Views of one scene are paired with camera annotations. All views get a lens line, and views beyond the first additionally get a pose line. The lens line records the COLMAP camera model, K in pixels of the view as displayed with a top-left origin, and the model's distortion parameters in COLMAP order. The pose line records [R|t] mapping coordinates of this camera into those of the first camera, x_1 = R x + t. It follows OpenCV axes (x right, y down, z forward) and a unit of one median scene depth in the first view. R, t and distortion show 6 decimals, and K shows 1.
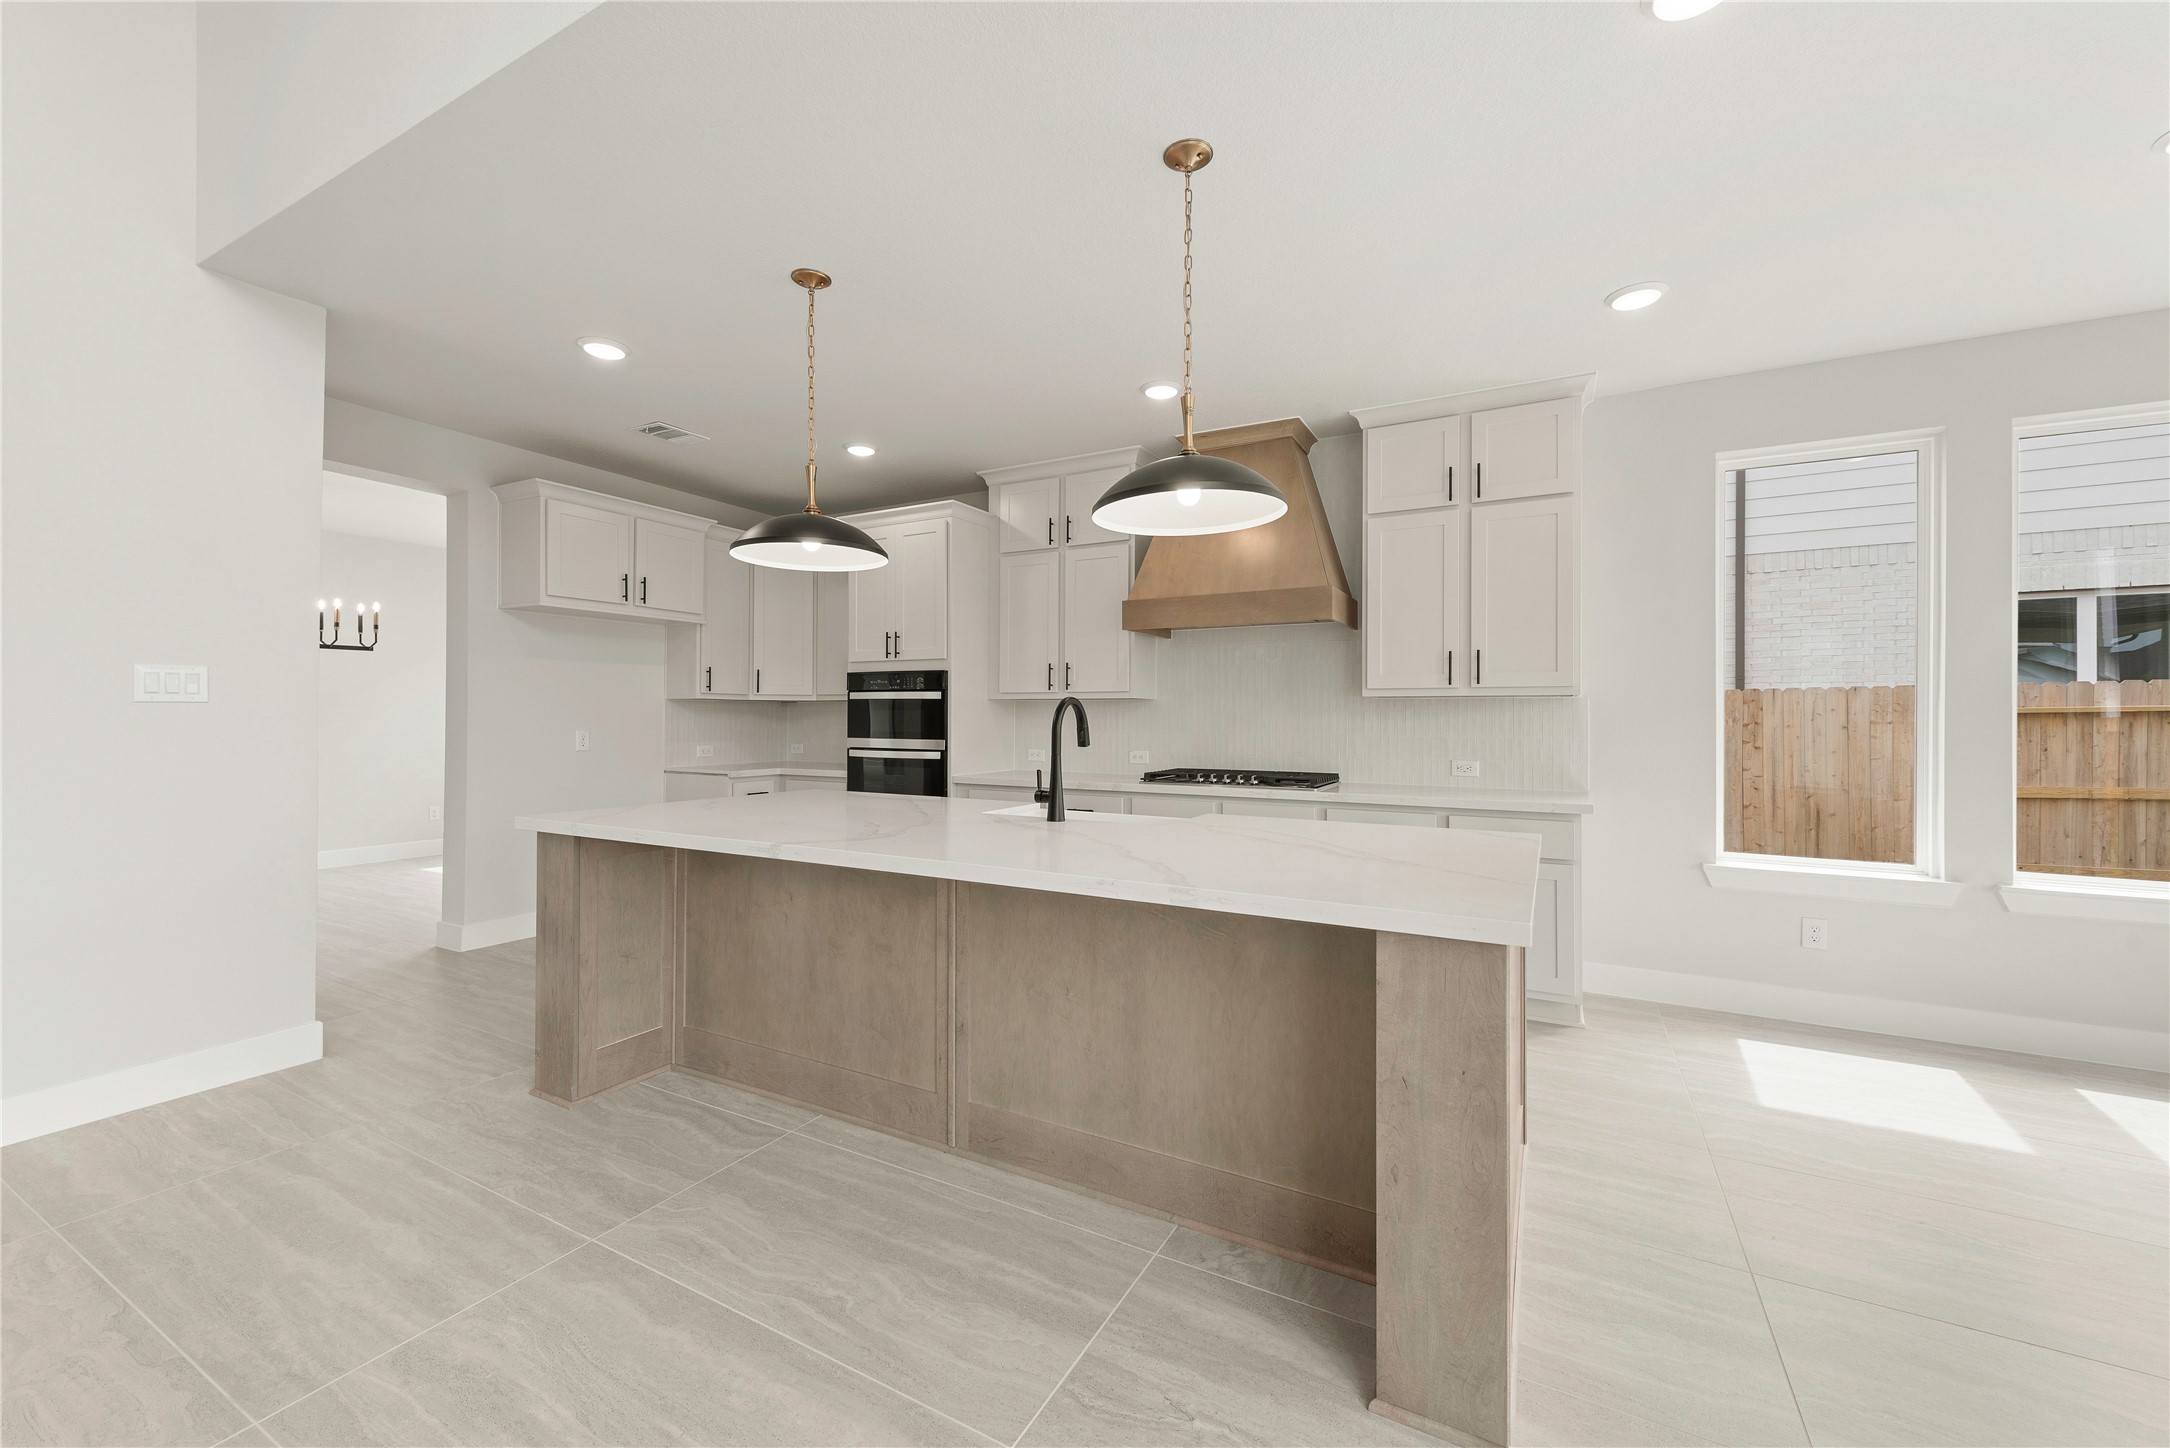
lens RADIAL K [[849.0, 0, 1079.8], [0, 849.0, 718.9], [0, 0, 1]] dist [0.010818, -0.002906]
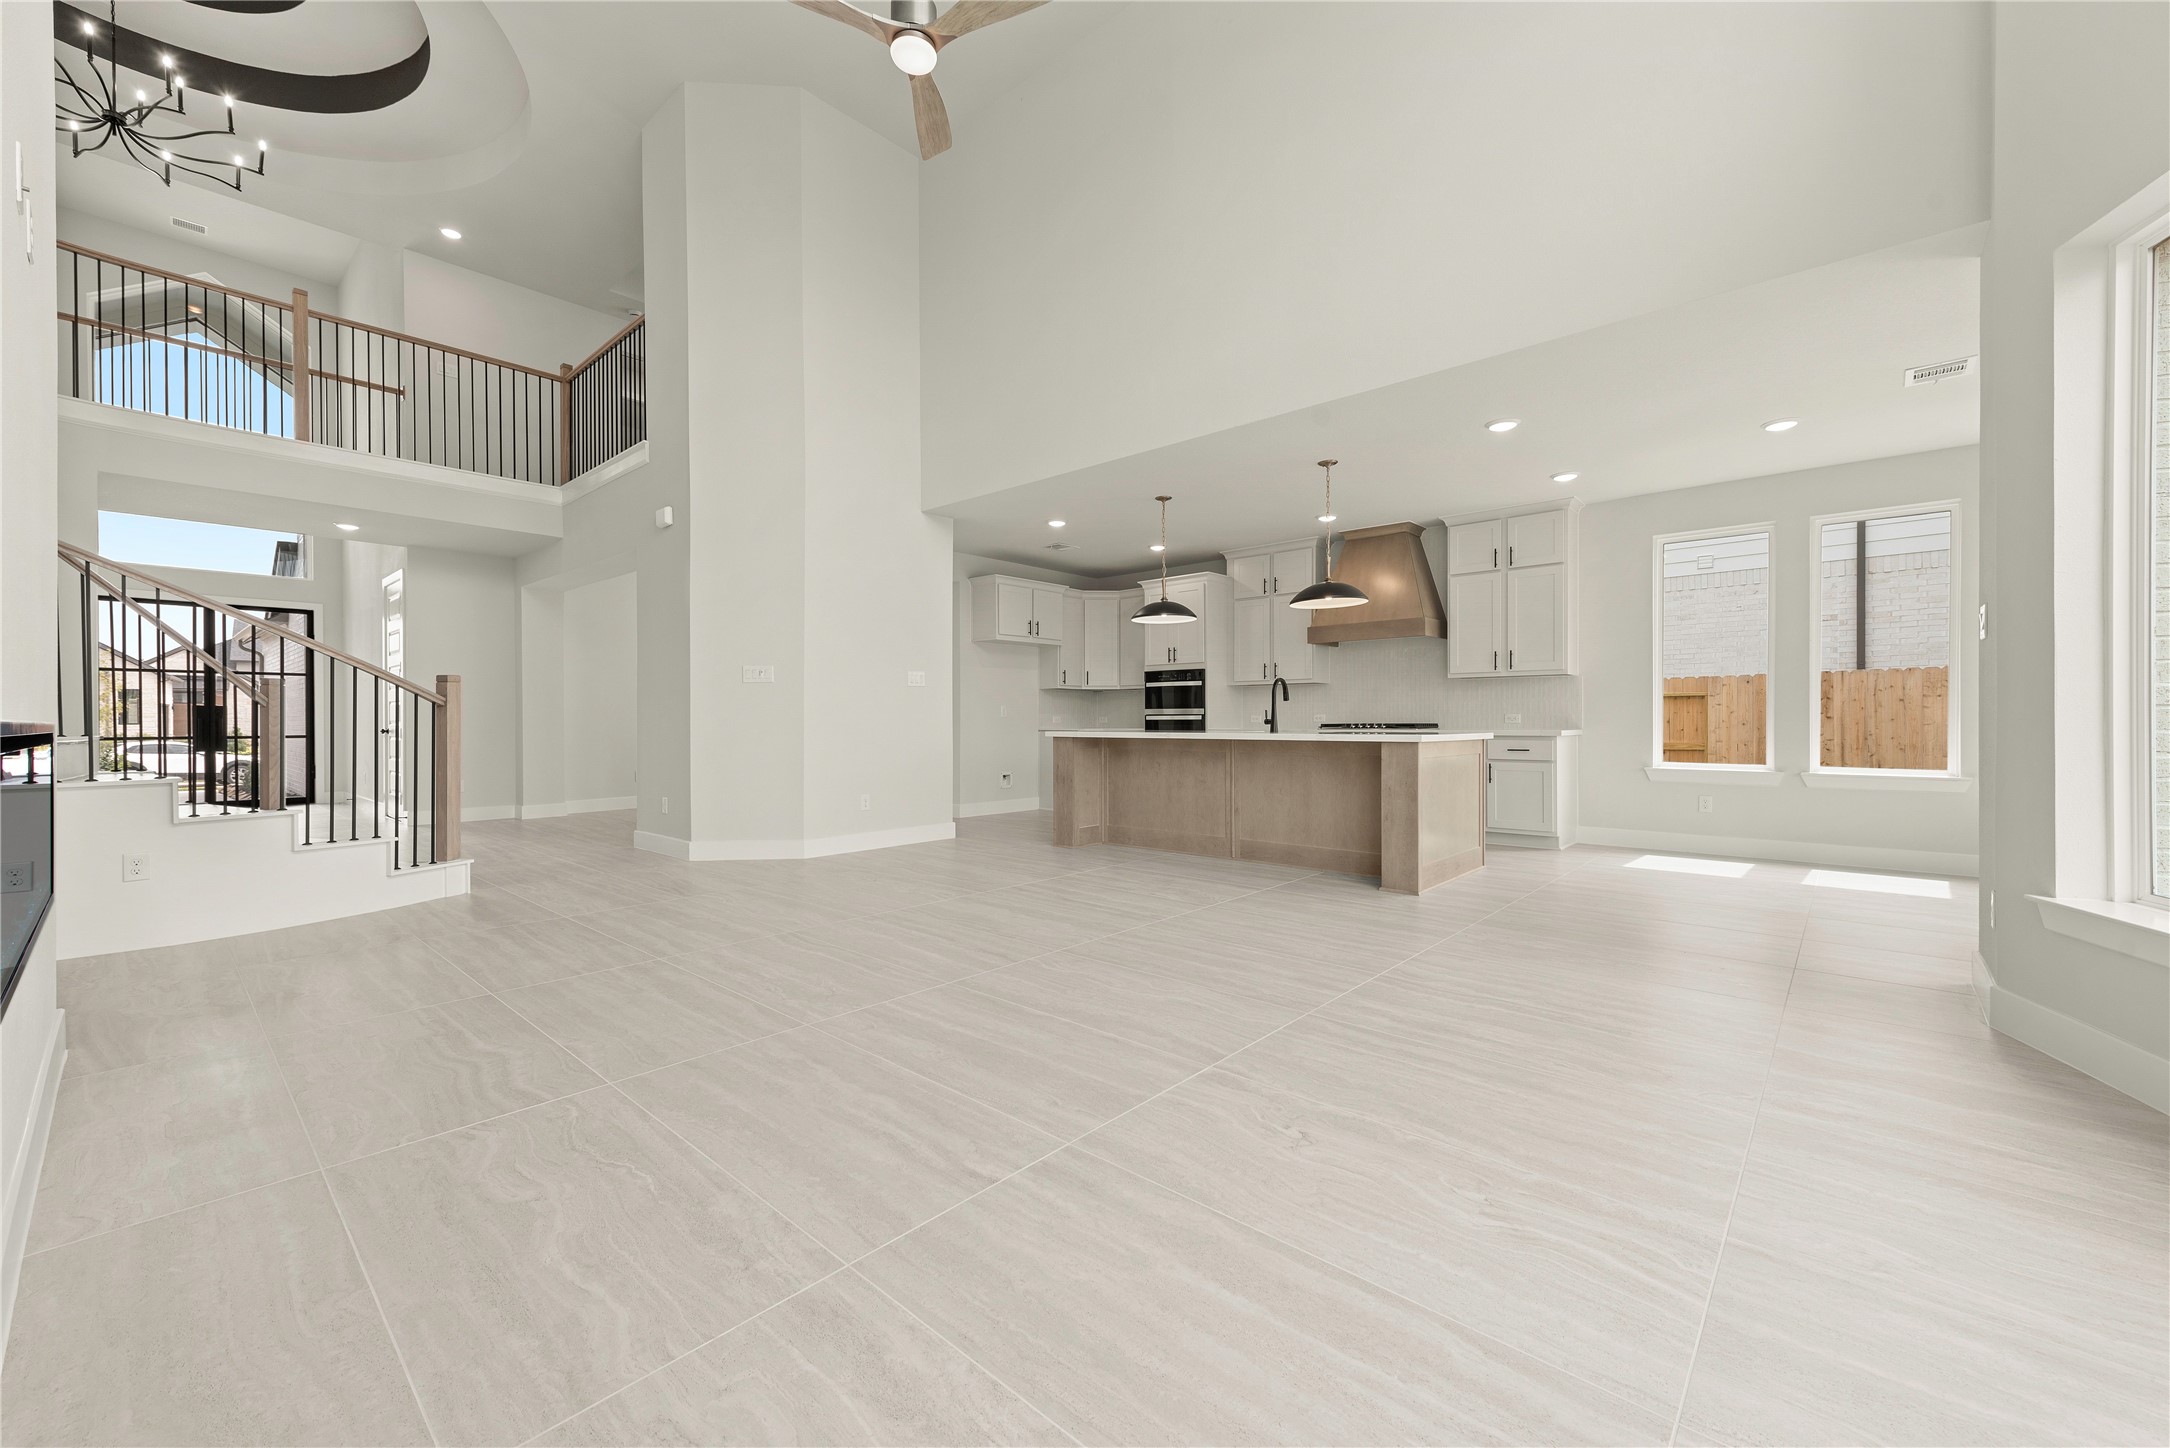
lens RADIAL K [[849.0, 0, 1080.2], [0, 849.0, 727.2], [0, 0, 1]] dist [0.010818, -0.002906]
pose [[0.973953, -0.005629, -0.226680, -0.010930], [0.007044, 0.999960, 0.005432, 0.054848], [0.226640, -0.006888, 0.973954, -0.809461]]
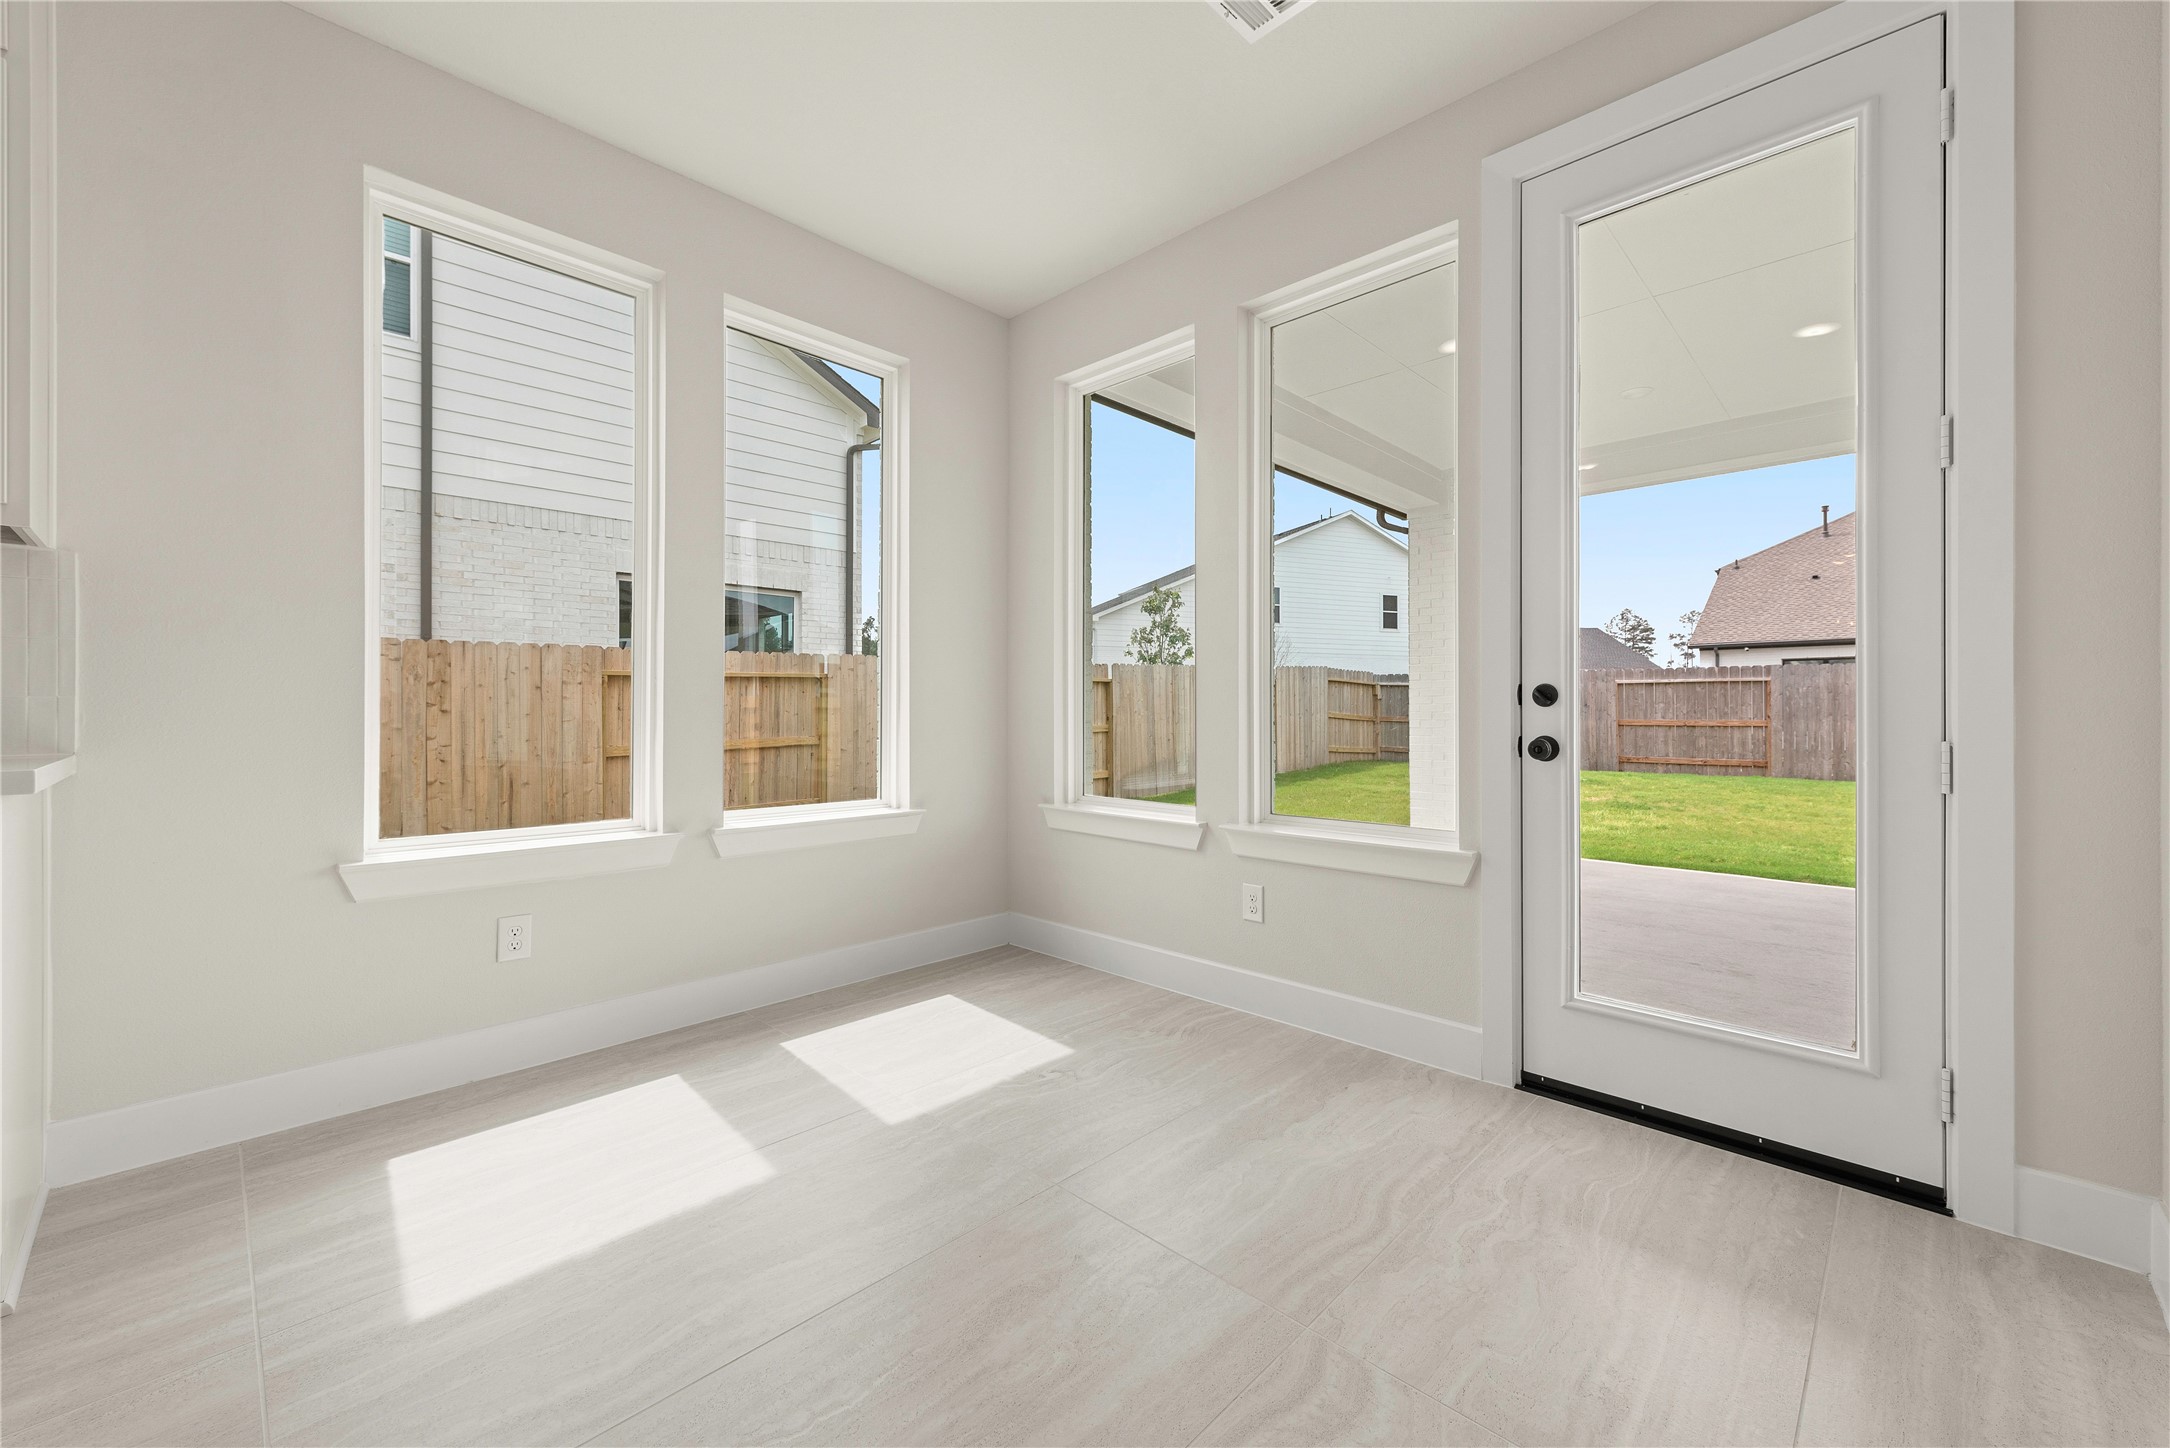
lens RADIAL K [[849.0, 0, 1092.1], [0, 849.0, 704.9], [0, 0, 1]] dist [0.010818, -0.002906]
pose [[0.254681, 0.005560, 0.967009, 0.254012], [0.001742, 0.999979, -0.006209, 0.055739], [-0.967024, 0.003266, 0.254666, 0.301898]]
